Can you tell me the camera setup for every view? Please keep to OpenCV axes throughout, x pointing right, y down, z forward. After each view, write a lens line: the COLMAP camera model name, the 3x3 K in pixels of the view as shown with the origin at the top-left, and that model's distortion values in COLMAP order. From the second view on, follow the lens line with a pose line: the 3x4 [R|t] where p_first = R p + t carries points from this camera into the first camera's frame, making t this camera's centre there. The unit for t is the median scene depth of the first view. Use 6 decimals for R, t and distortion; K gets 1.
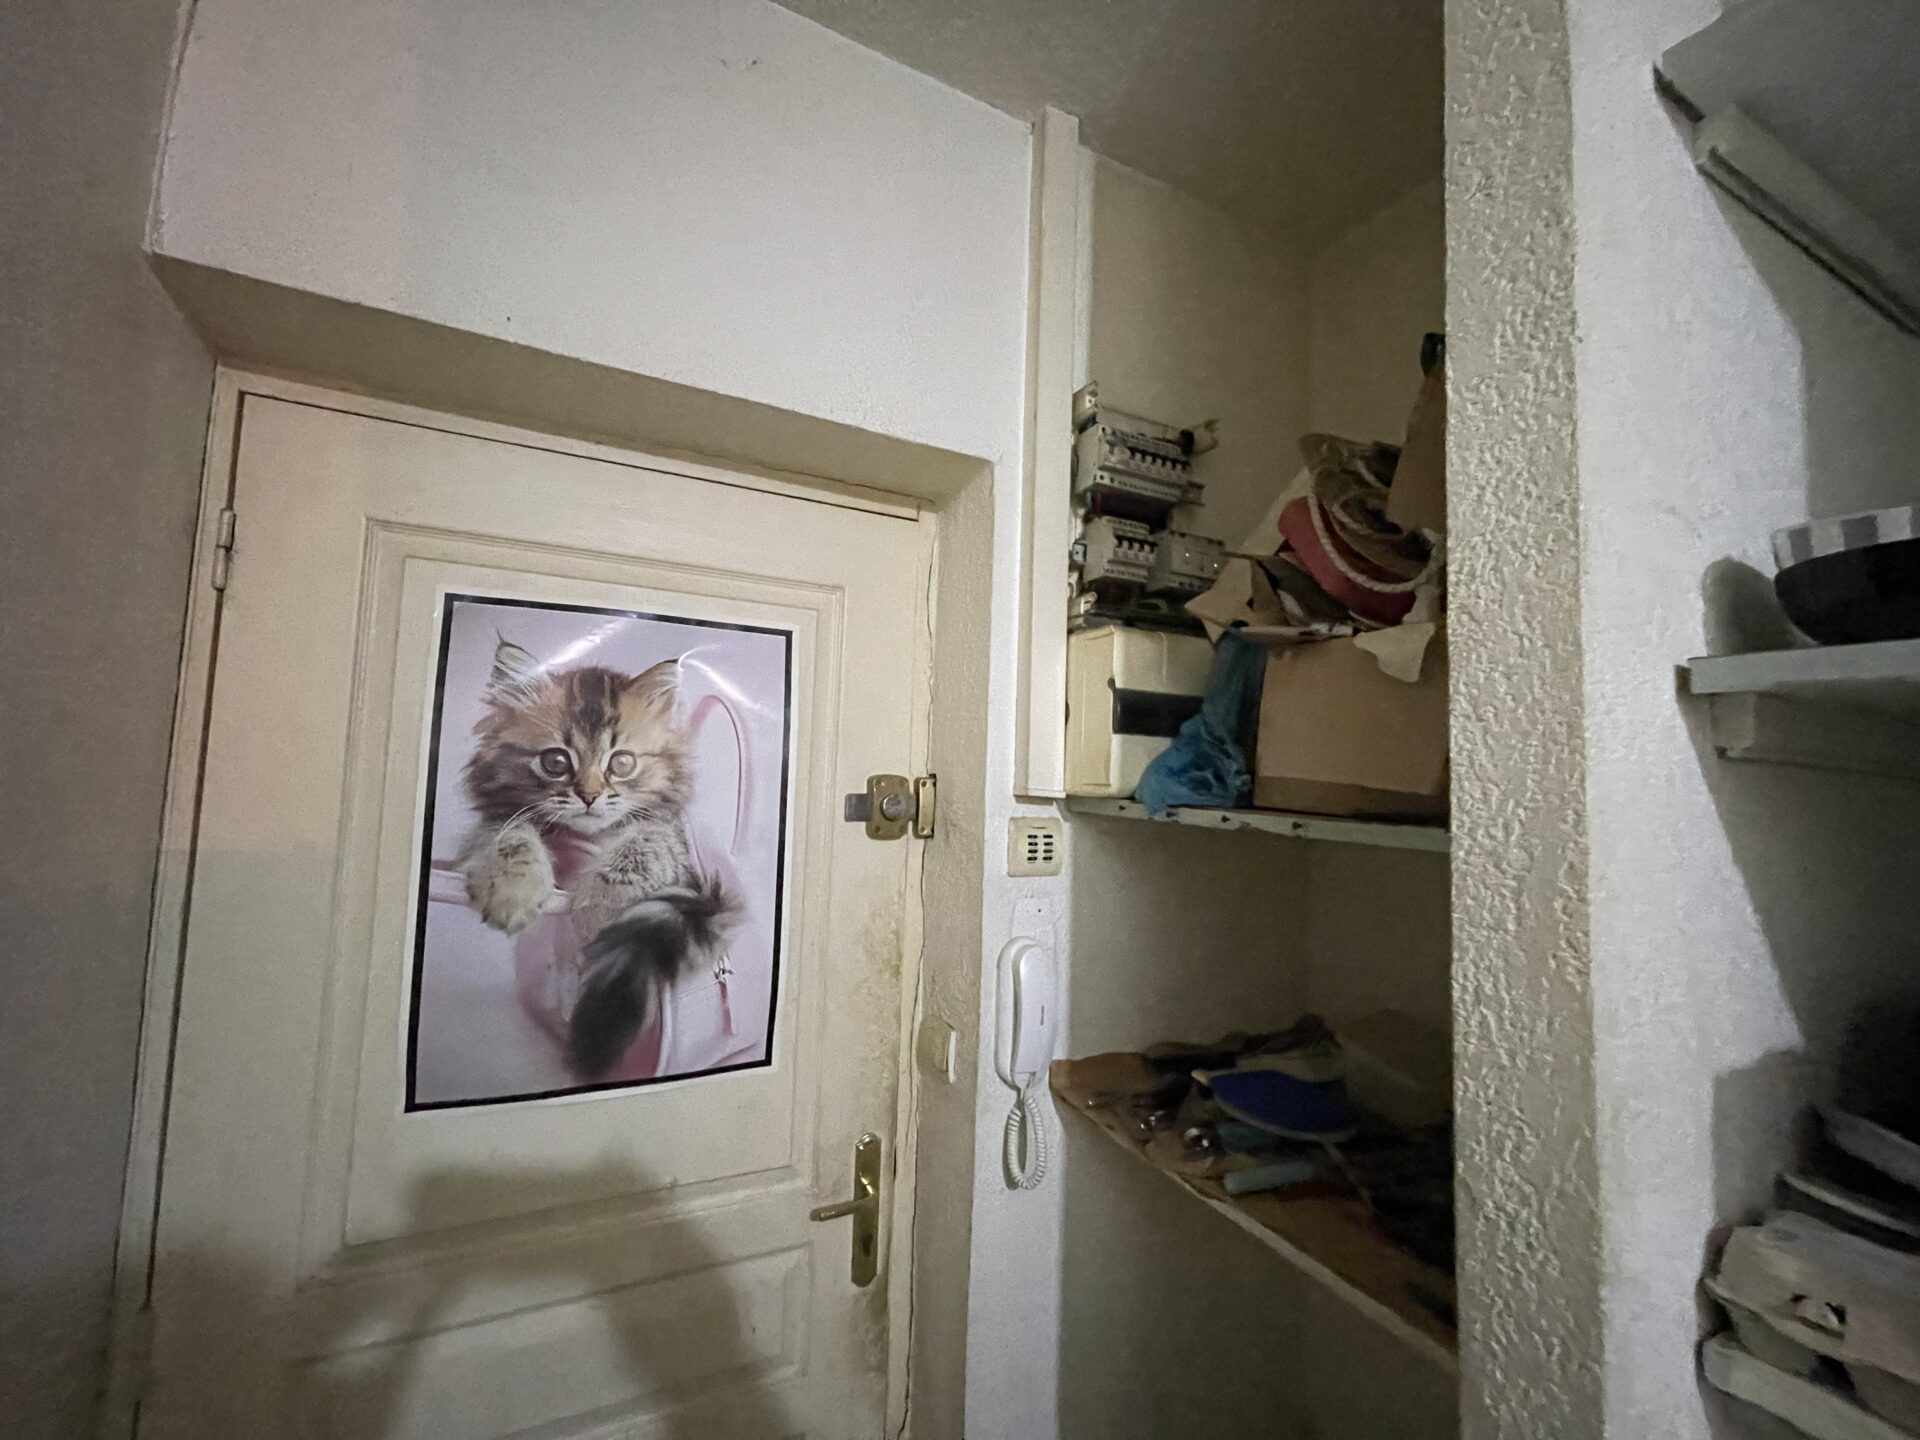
lens RADIAL K [[770.5, 0, 938.1], [0, 770.5, 720.5], [0, 0, 1]] dist [-0.000133, -0.000020]
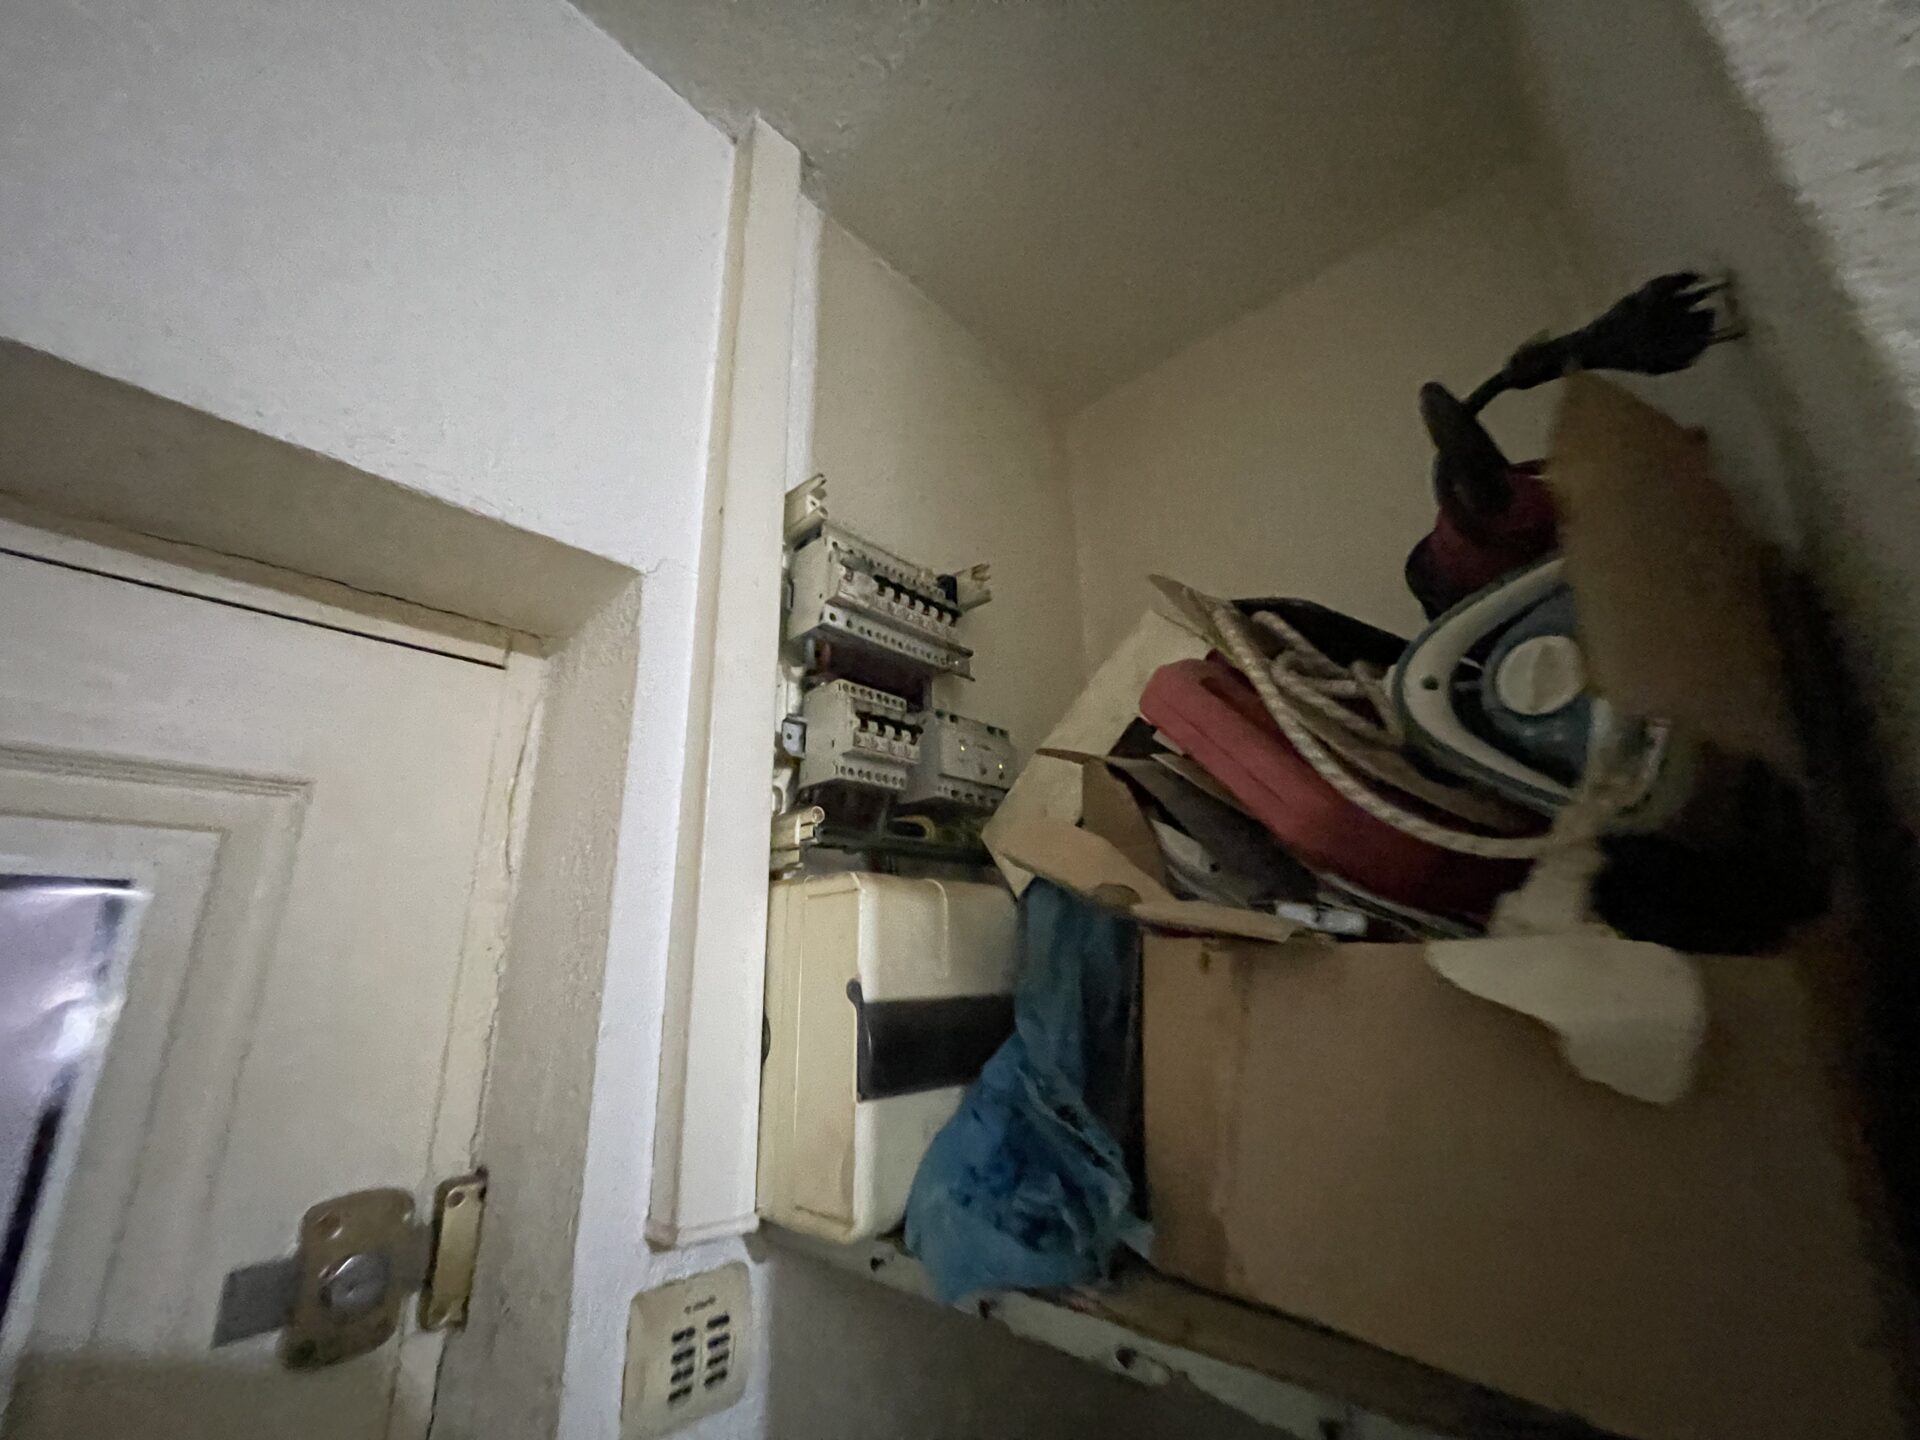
lens RADIAL K [[766.7, 0, 960.0], [0, 766.7, 720.0], [0, 0, 1]] dist [0.000801, -0.000034]
pose [[0.920295, 0.056230, 0.387164, 0.075504], [0.035358, 0.973613, -0.225452, -0.097055], [-0.389625, 0.221171, 0.894022, 0.437532]]
